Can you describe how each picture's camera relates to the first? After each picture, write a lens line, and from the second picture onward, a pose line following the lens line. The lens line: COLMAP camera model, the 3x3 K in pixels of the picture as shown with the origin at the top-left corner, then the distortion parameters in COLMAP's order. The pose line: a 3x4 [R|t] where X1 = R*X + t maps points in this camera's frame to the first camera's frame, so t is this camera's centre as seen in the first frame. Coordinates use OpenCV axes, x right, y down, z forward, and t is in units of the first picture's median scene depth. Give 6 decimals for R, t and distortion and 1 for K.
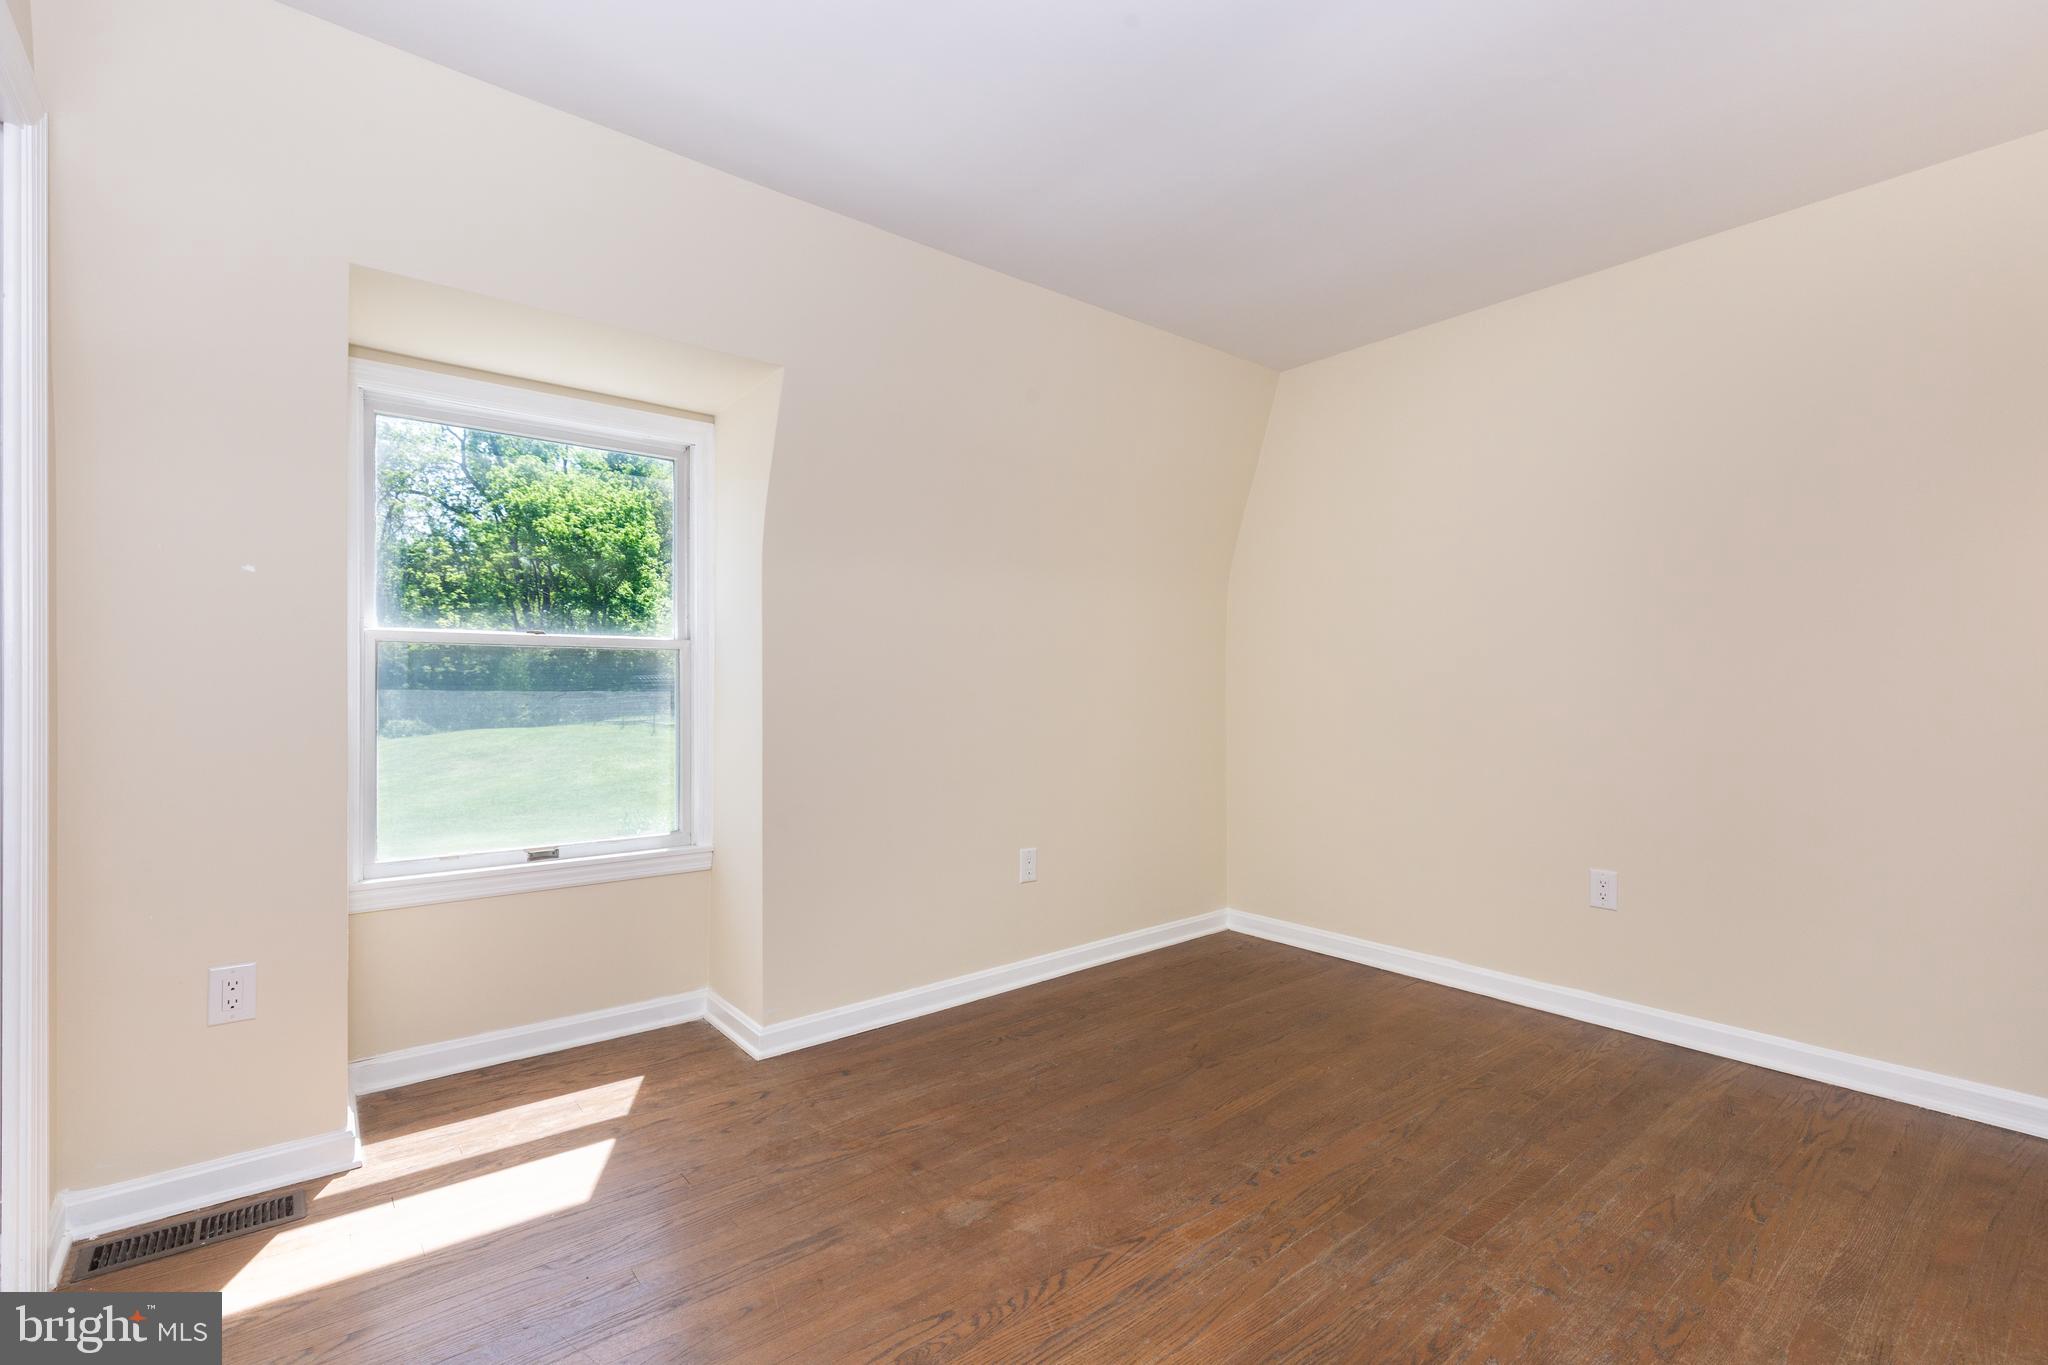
lens RADIAL K [[929.7, 0, 1022.8], [0, 929.7, 695.2], [0, 0, 1]] dist [0.000935, 0.000211]
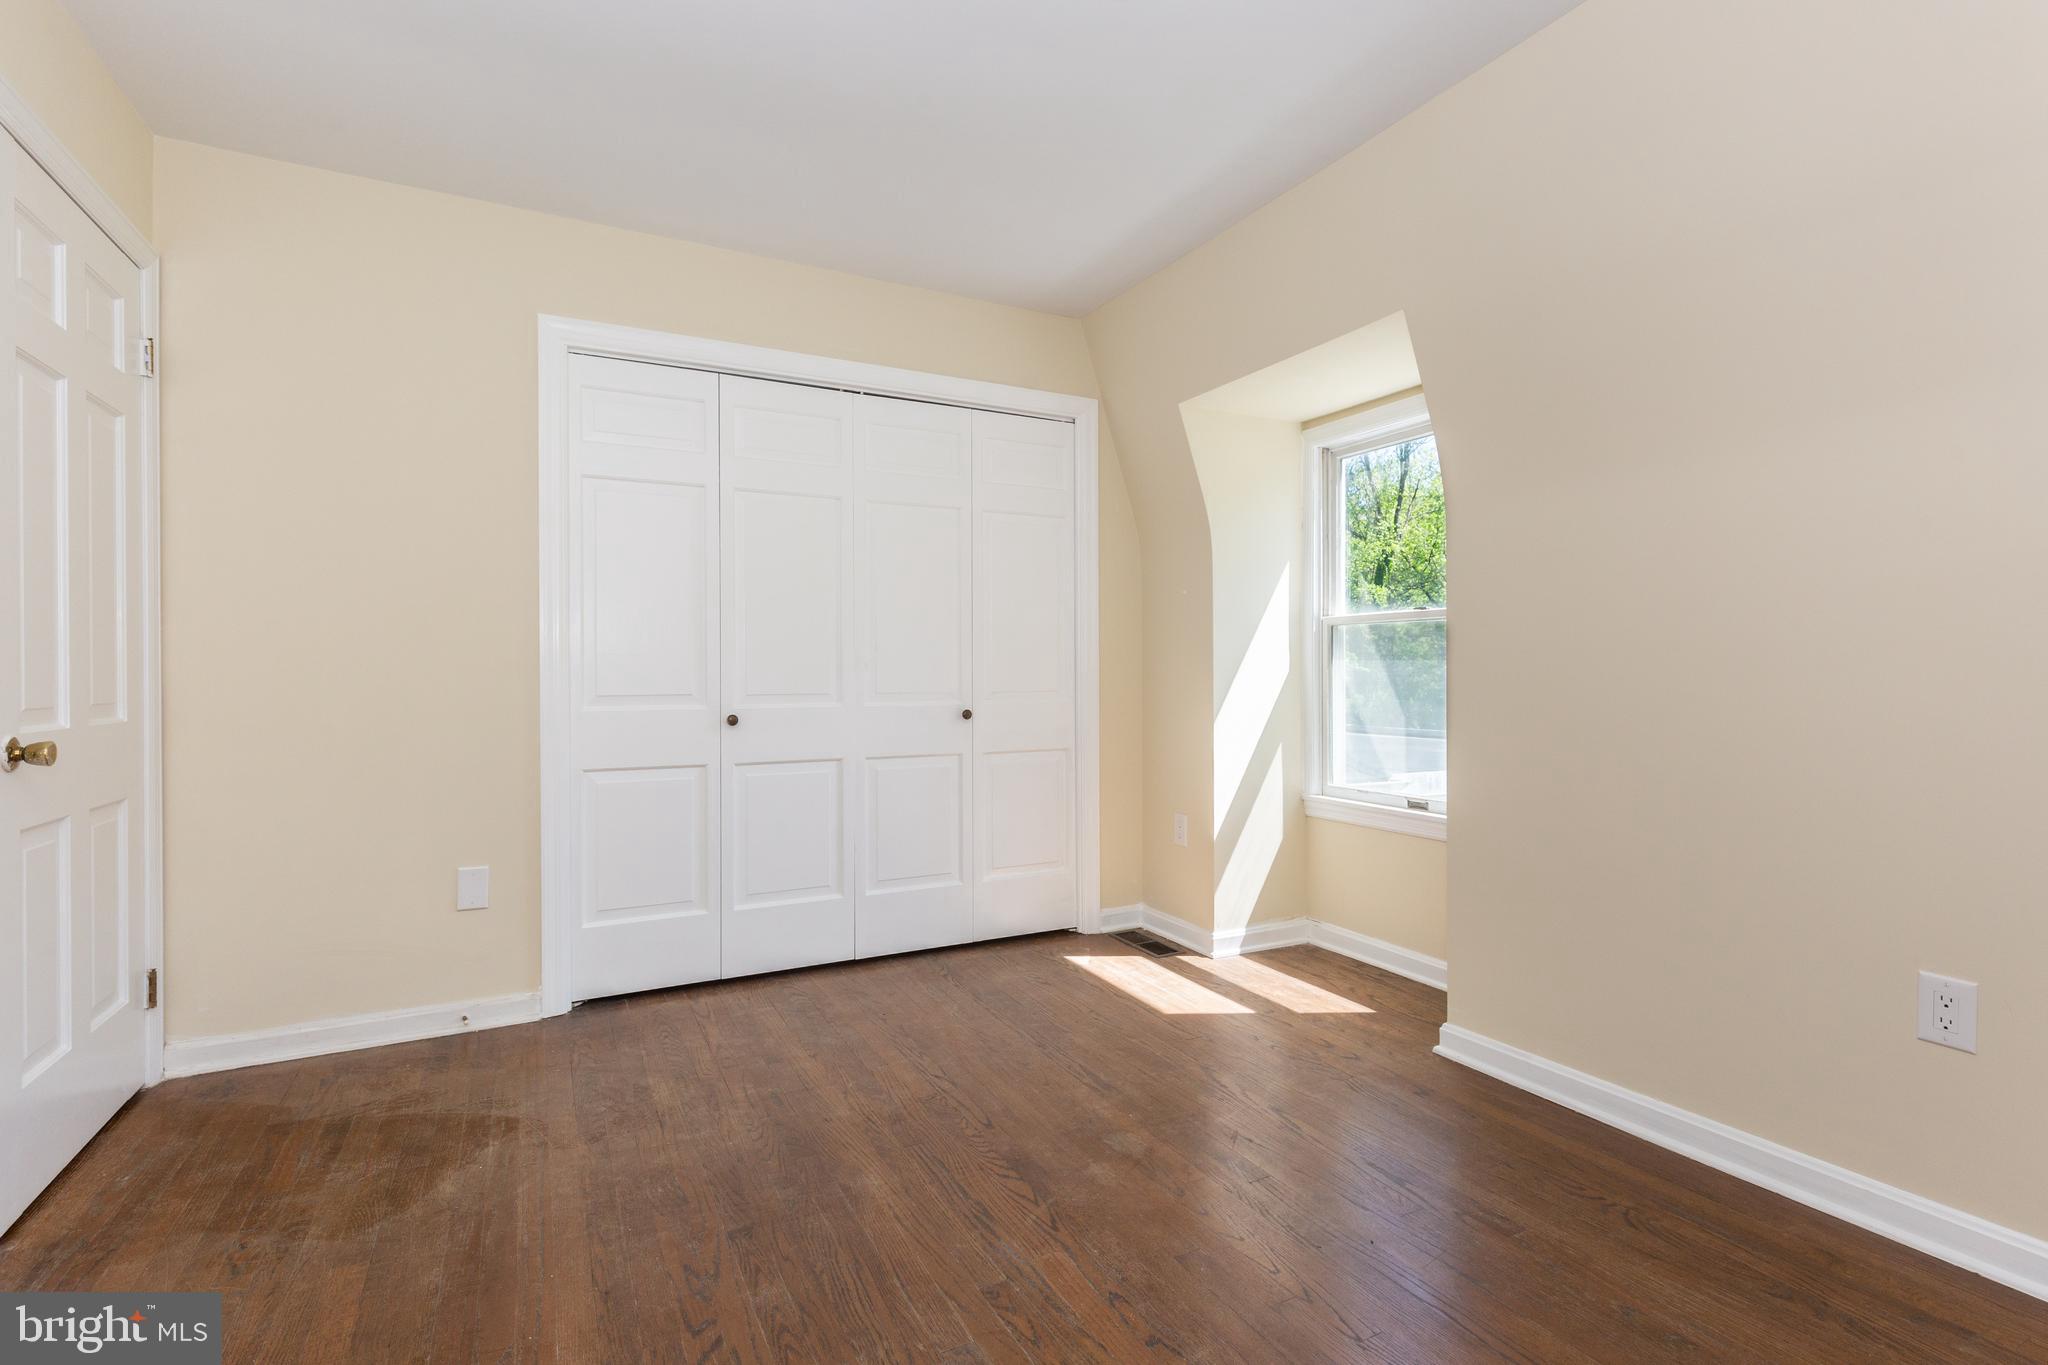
lens RADIAL K [[929.7, 0, 1022.8], [0, 929.7, 695.2], [0, 0, 1]] dist [0.000935, 0.000211]
pose [[-0.195035, 0.026937, -0.980426, 0.793526], [-0.007794, 0.999549, 0.029013, 0.009589], [0.980765, 0.013300, -0.194737, 0.864594]]
